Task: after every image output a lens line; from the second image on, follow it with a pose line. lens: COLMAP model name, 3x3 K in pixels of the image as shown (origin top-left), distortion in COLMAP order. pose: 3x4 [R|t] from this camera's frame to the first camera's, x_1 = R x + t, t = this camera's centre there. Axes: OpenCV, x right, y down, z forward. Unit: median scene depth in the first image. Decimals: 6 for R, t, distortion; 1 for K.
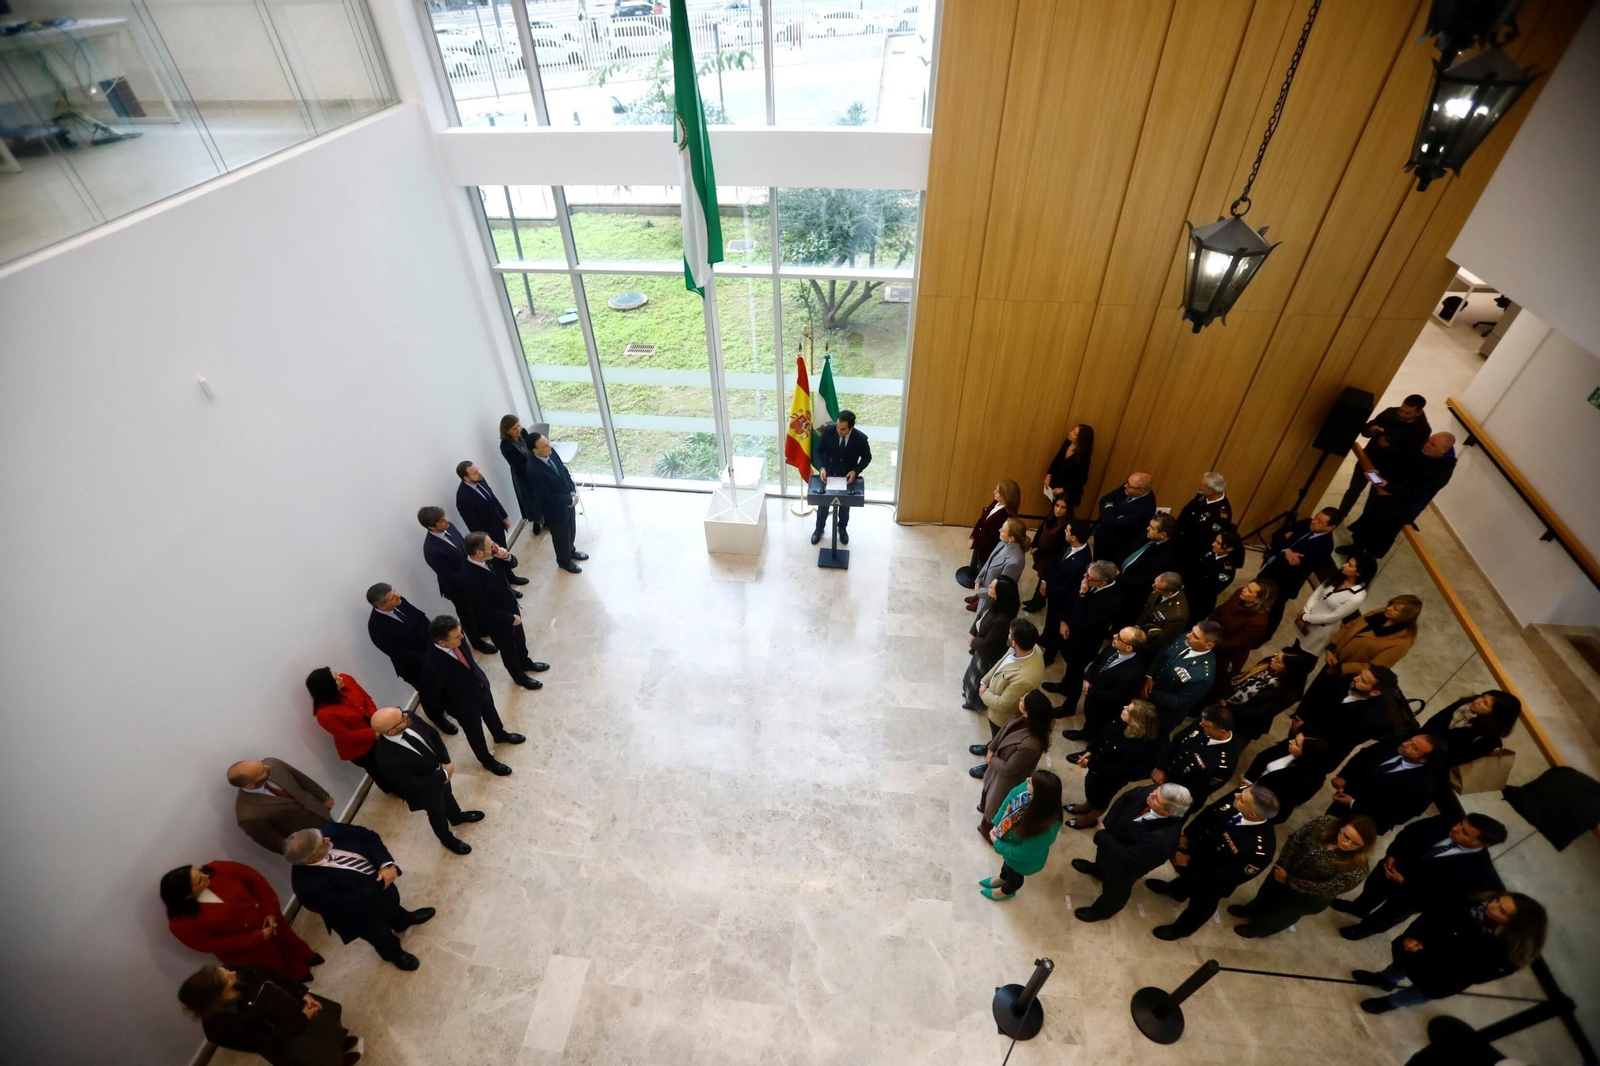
lens RADIAL K [[728.5, 0, 800.0], [0, 728.5, 533.0], [0, 0, 1]] dist [-0.075999, 0.030628]
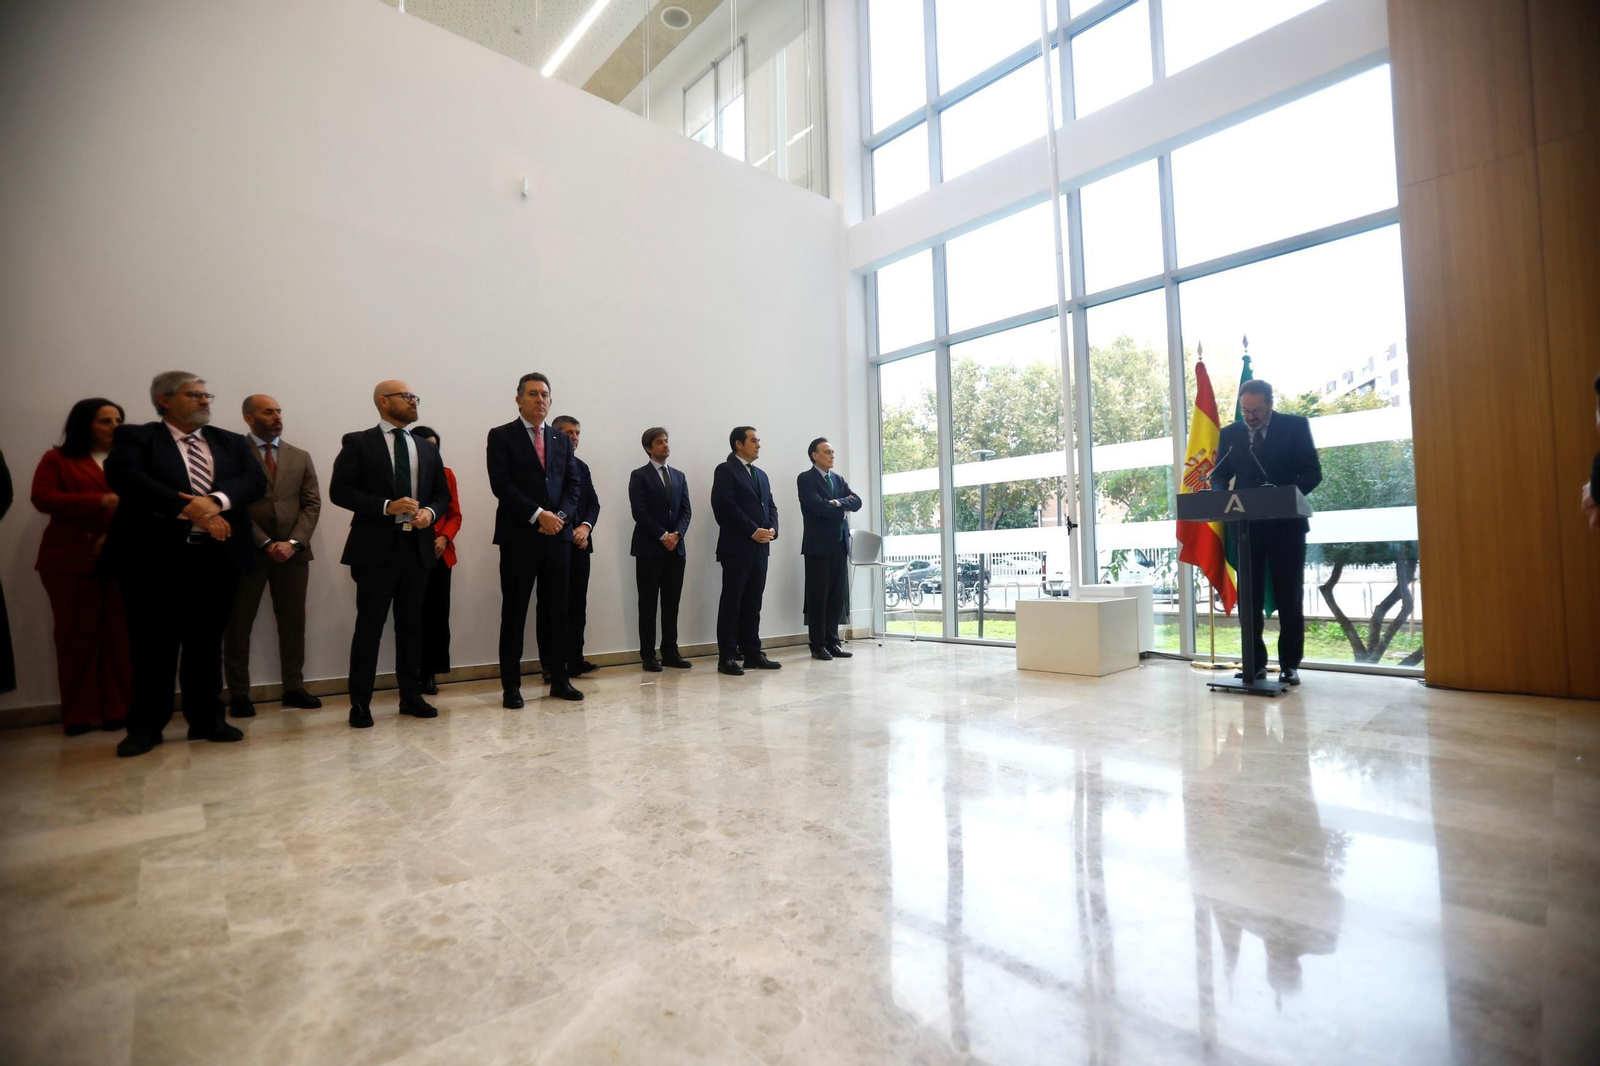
lens RADIAL K [[728.5, 0, 800.0], [0, 728.5, 533.0], [0, 0, 1]] dist [-0.075999, 0.030628]
pose [[0.754109, -0.026023, -0.656234, 0.177663], [-0.432147, 0.732757, -0.525658, 0.448192], [0.494539, 0.679992, 0.541333, 0.693076]]
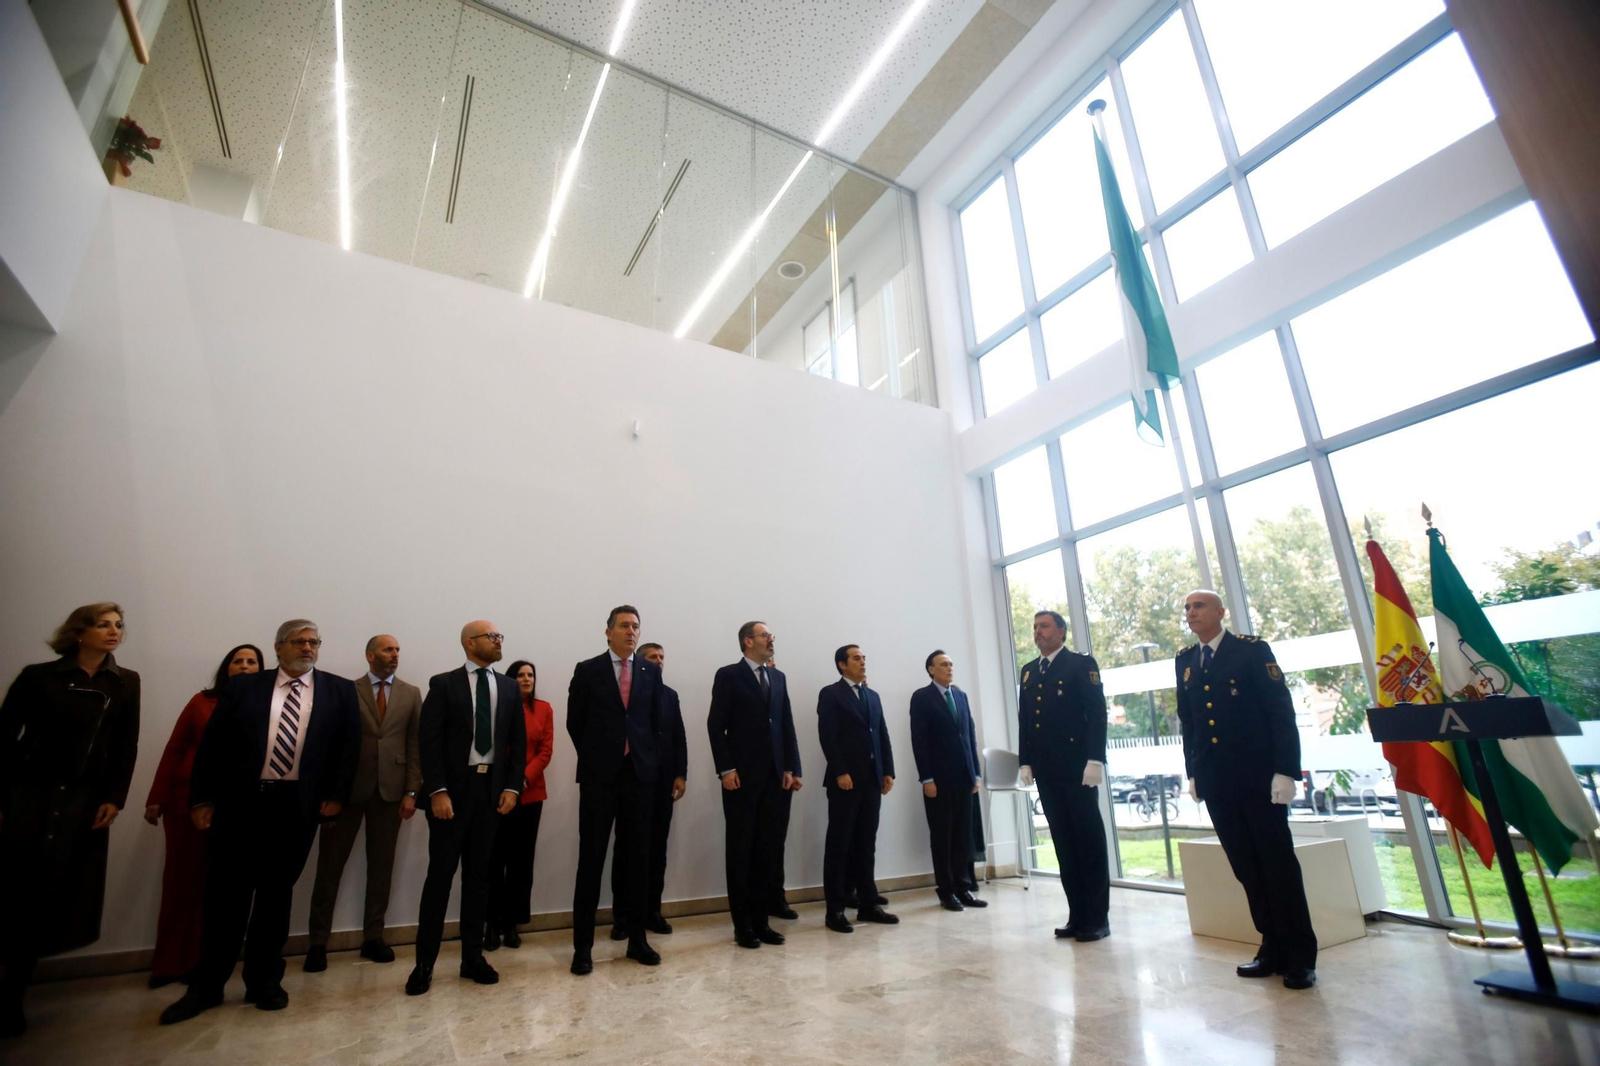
lens RADIAL K [[725.4, 0, 796.2], [0, 725.4, 533.0], [0, 0, 1]] dist [-0.069451, 0.026144]
pose [[0.587630, -0.253183, -0.768498, 0.188831], [-0.527532, 0.600283, -0.601141, 0.377010], [0.613515, 0.758656, 0.219182, 0.730756]]
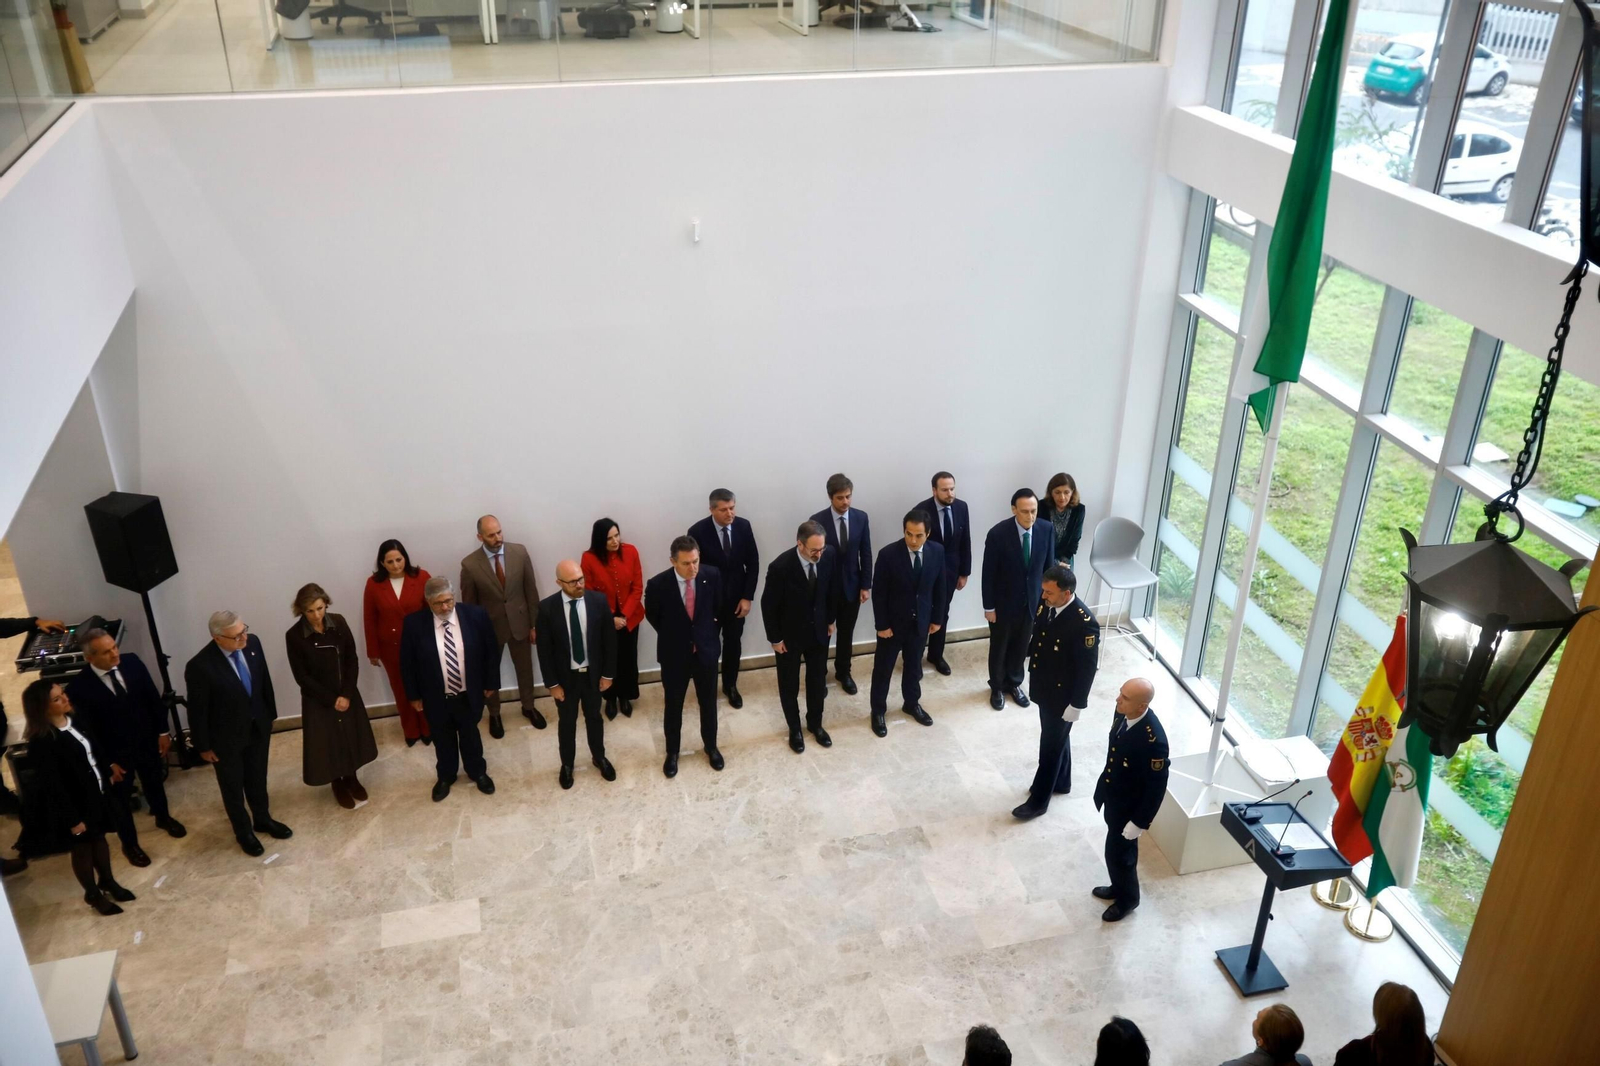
lens RADIAL K [[1369.1, 0, 804.2], [0, 1369.1, 538.4], [0, 0, 1]] dist [-0.006505, 0.049363]
pose [[0.365481, 0.463078, -0.807454, 0.766157], [-0.634330, 0.758757, 0.148030, -0.187435], [0.681211, 0.458090, 0.571056, 0.105148]]
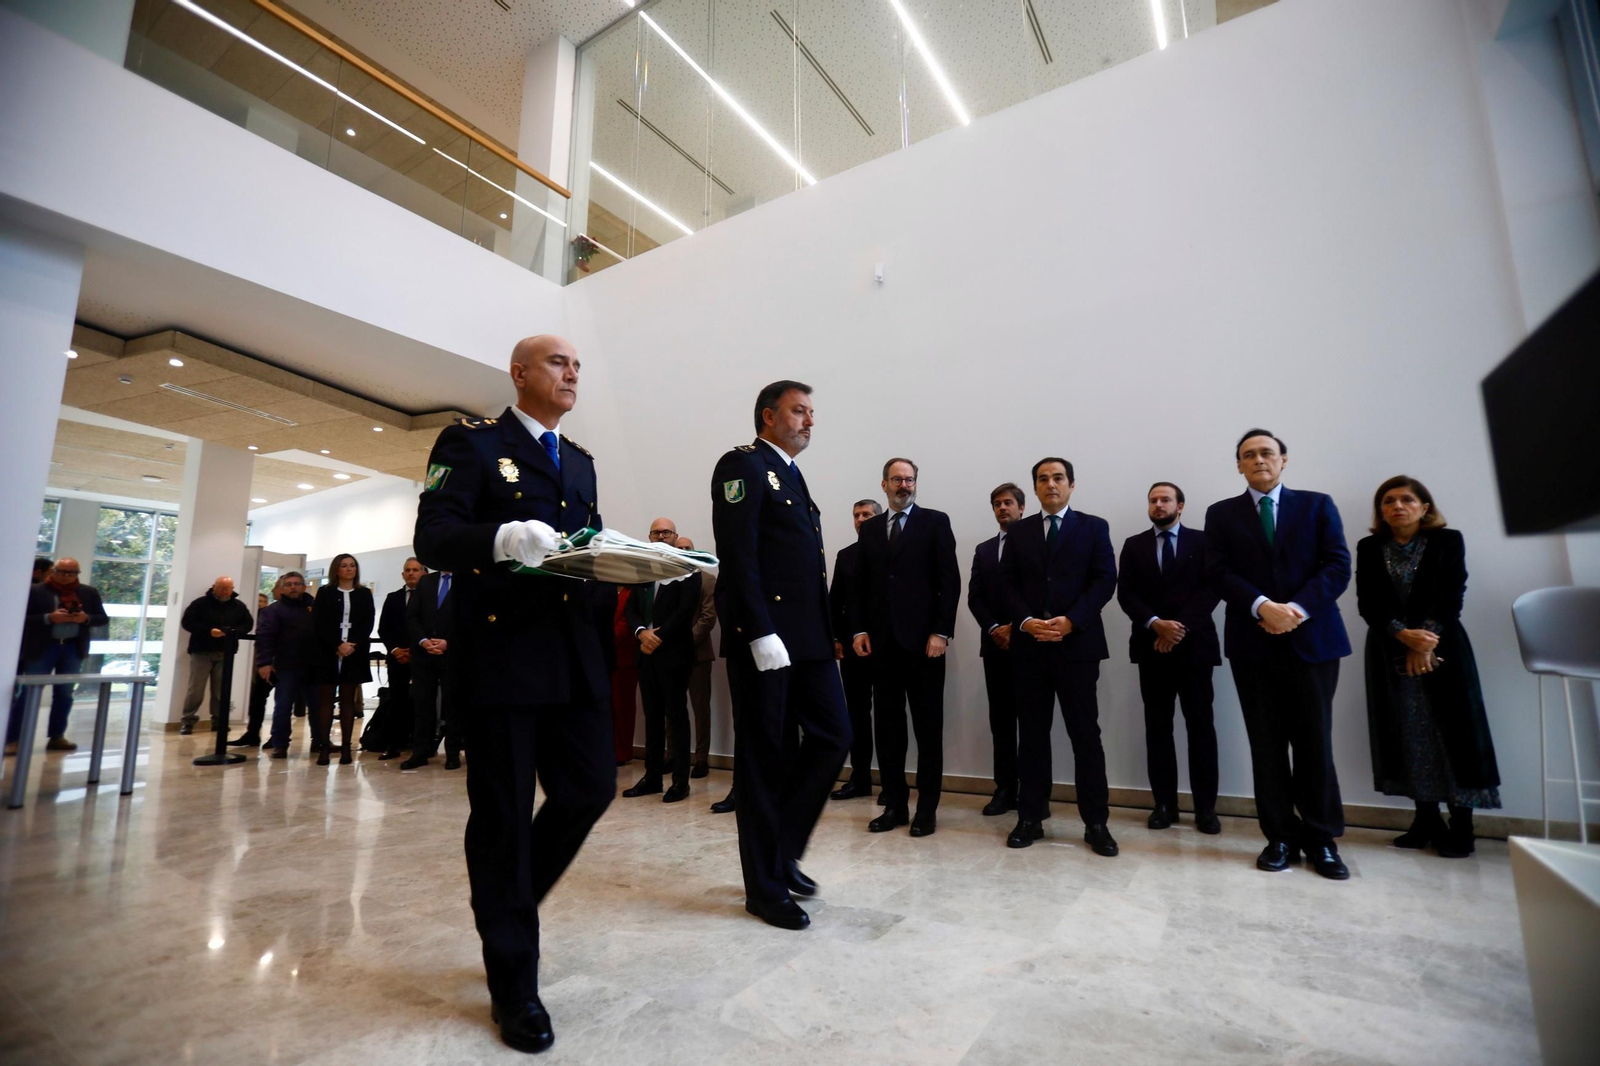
lens RADIAL K [[728.5, 0, 800.0], [0, 728.5, 533.0], [0, 0, 1]] dist [-0.075999, 0.030628]
pose [[-0.437279, -0.134462, -0.889217, 0.139254], [-0.590017, 0.789114, 0.170820, 0.003080], [0.678725, 0.599349, -0.424398, 1.174984]]
